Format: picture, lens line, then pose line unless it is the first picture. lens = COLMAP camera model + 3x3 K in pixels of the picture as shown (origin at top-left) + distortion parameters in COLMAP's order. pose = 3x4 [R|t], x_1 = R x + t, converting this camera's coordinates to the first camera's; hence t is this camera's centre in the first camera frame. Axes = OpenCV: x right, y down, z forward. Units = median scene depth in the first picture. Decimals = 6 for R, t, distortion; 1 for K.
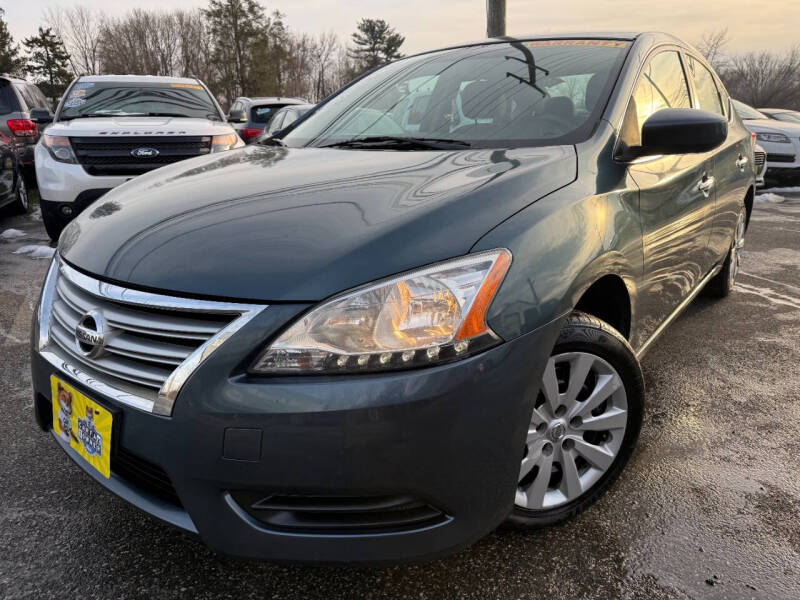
lens RADIAL K [[571.4, 0, 397.8], [0, 571.4, 300.8], [0, 0, 1]] dist [0.012161, -0.015745]
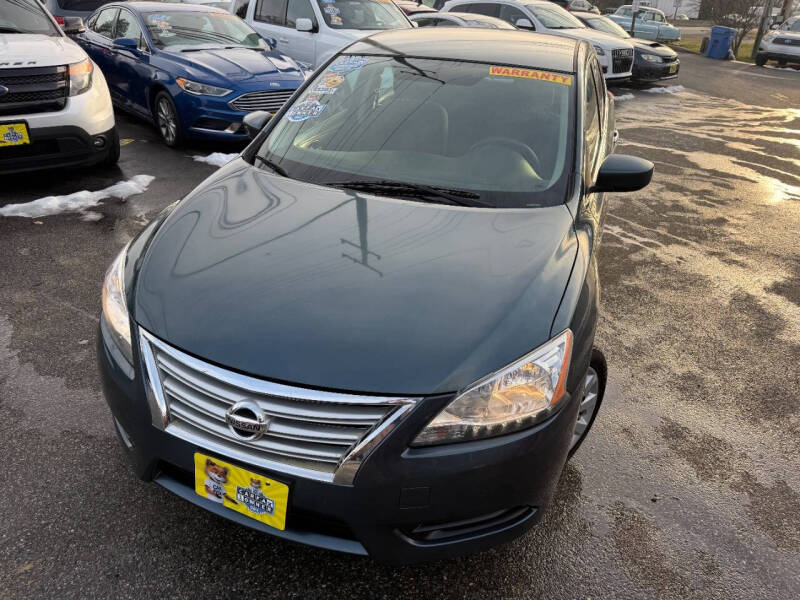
lens RADIAL K [[571.4, 0, 397.8], [0, 571.4, 300.8], [0, 0, 1]] dist [0.012161, -0.015745]
pose [[0.951360, -0.102201, 0.290637, -0.477131], [0.039012, 0.975743, 0.215416, -0.371810], [-0.305603, -0.193600, 0.932269, -0.137382]]
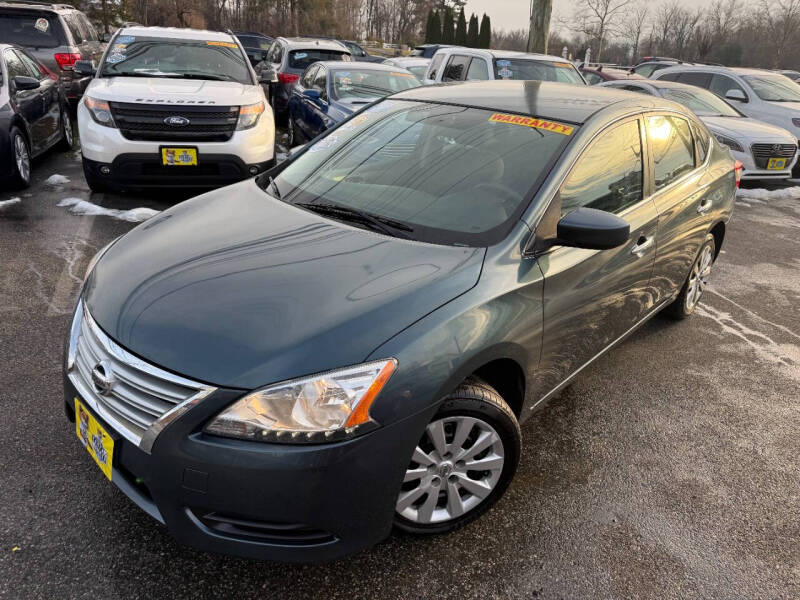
lens RADIAL K [[569.0, 0, 400.0], [0, 569.0, 300.0], [0, 0, 1]] dist [0.041191, -0.046944]
pose [[0.994454, 0.091876, -0.051177, 0.204002], [-0.085035, 0.988788, 0.122751, -0.310115], [0.061881, -0.117719, 0.991117, -0.270081]]
